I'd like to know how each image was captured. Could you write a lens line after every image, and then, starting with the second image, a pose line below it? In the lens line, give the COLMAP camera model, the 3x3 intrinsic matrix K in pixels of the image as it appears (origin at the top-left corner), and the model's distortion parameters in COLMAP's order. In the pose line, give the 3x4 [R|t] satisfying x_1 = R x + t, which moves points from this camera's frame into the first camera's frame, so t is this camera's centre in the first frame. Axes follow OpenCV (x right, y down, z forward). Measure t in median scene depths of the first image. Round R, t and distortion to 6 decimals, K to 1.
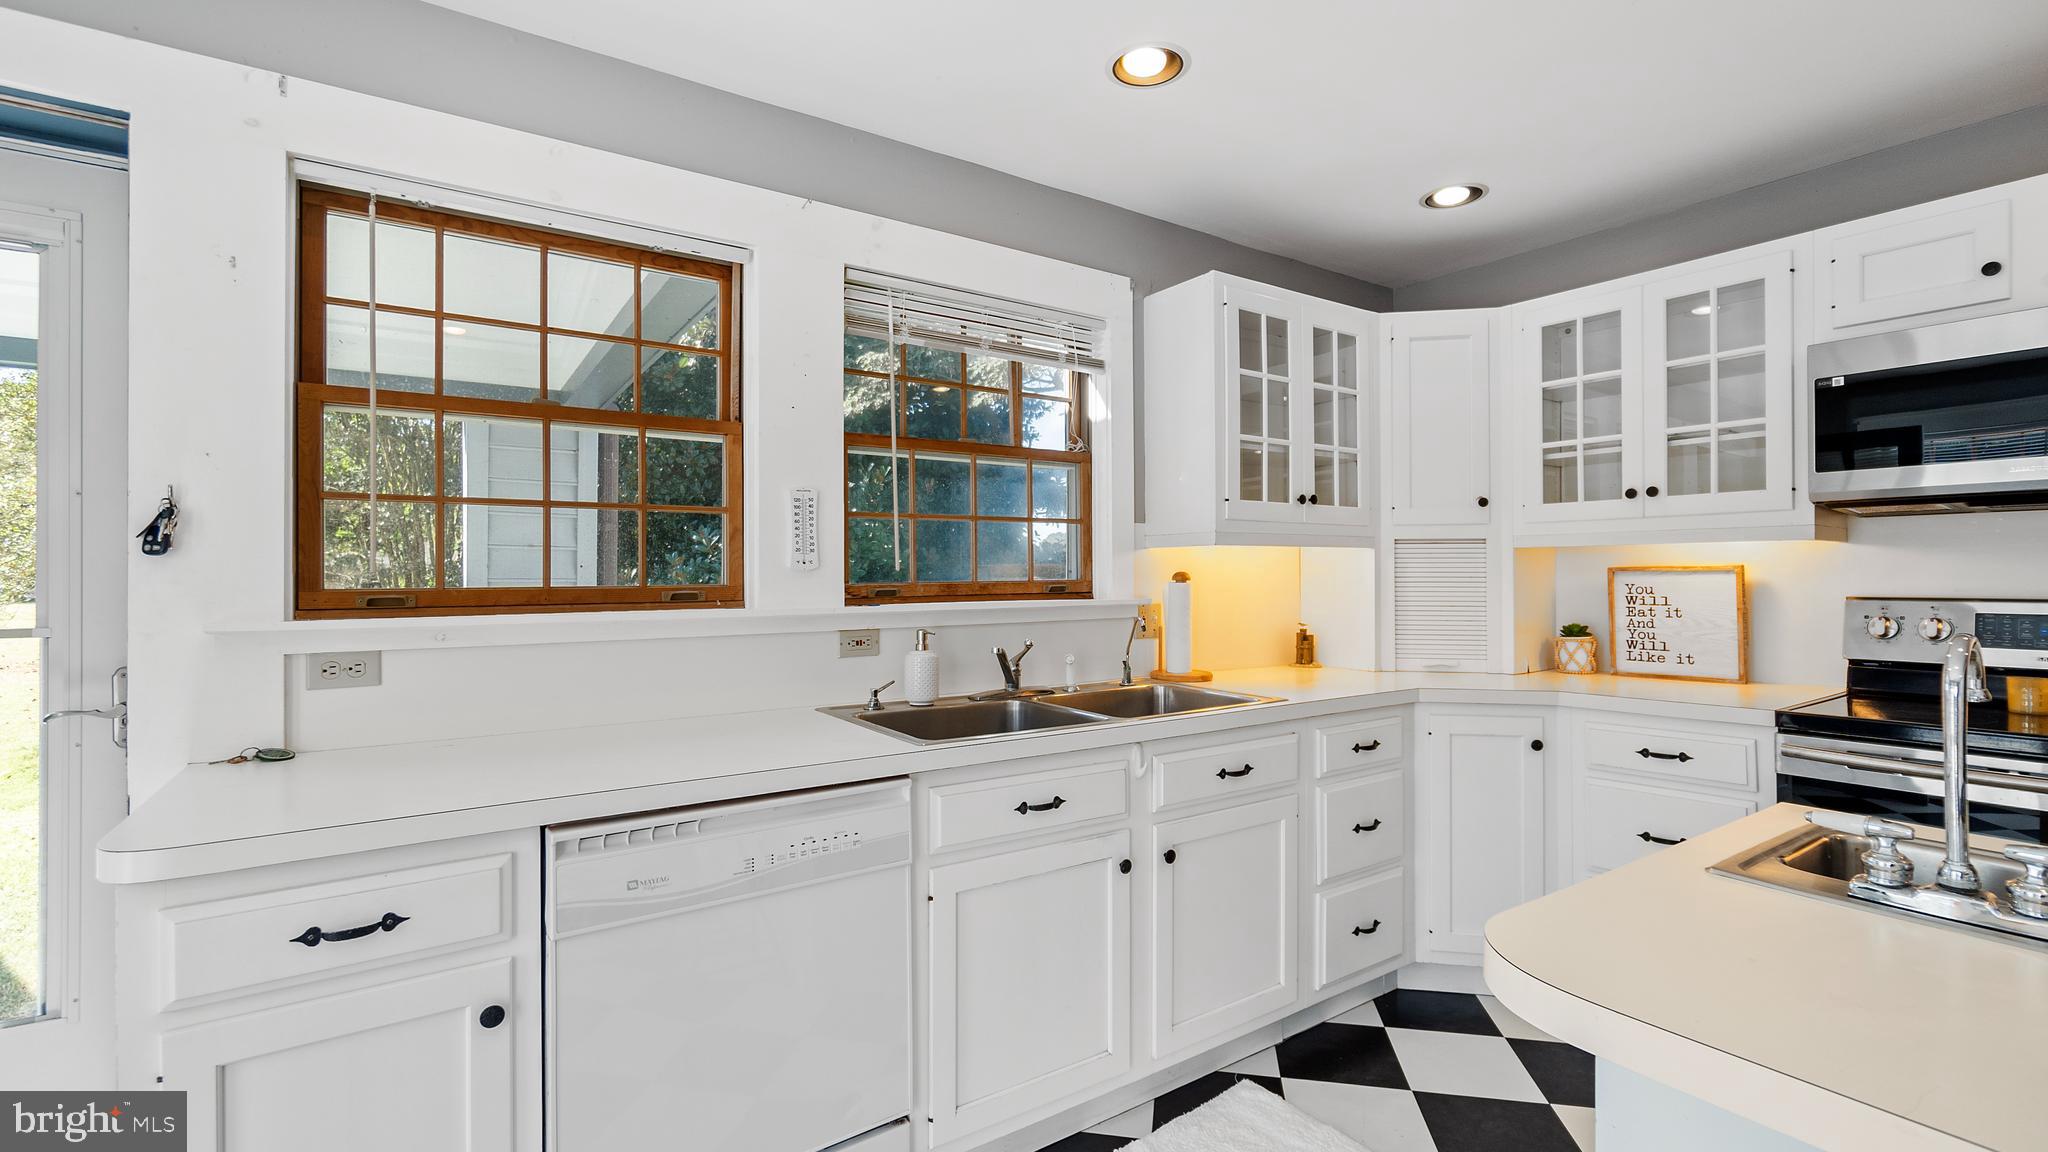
lens RADIAL K [[901.6, 0, 1022.3], [0, 901.6, 565.3], [0, 0, 1]] dist [-0.004443, 0.001514]
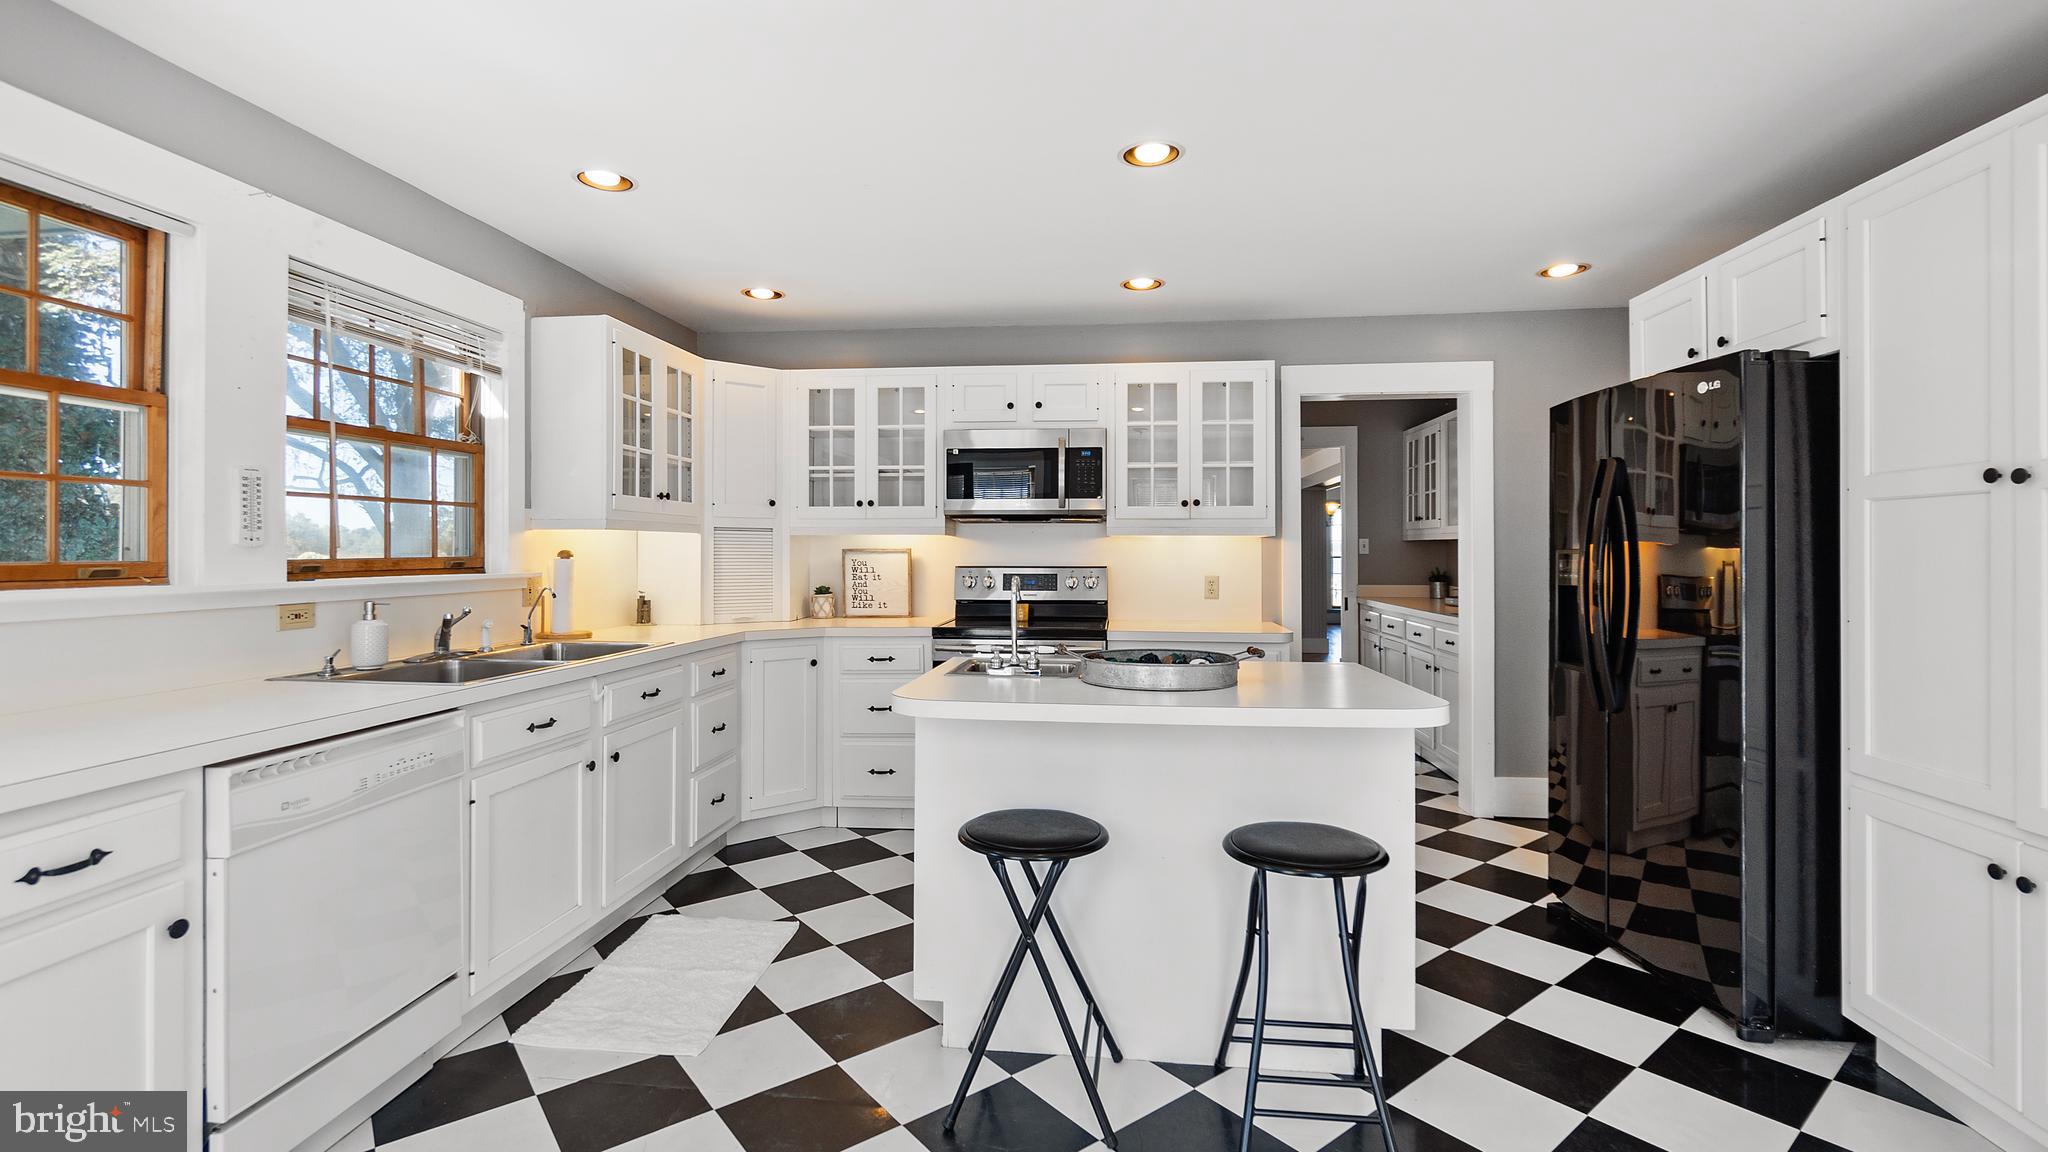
lens RADIAL K [[901.6, 0, 1032.7], [0, 901.6, 490.8], [0, 0, 1]] dist [-0.004443, 0.001514]
pose [[0.641908, 0.055982, 0.764735, -0.392624], [-0.009989, 0.997857, -0.064663, -0.000572], [-0.766716, 0.033869, 0.641092, -0.301801]]
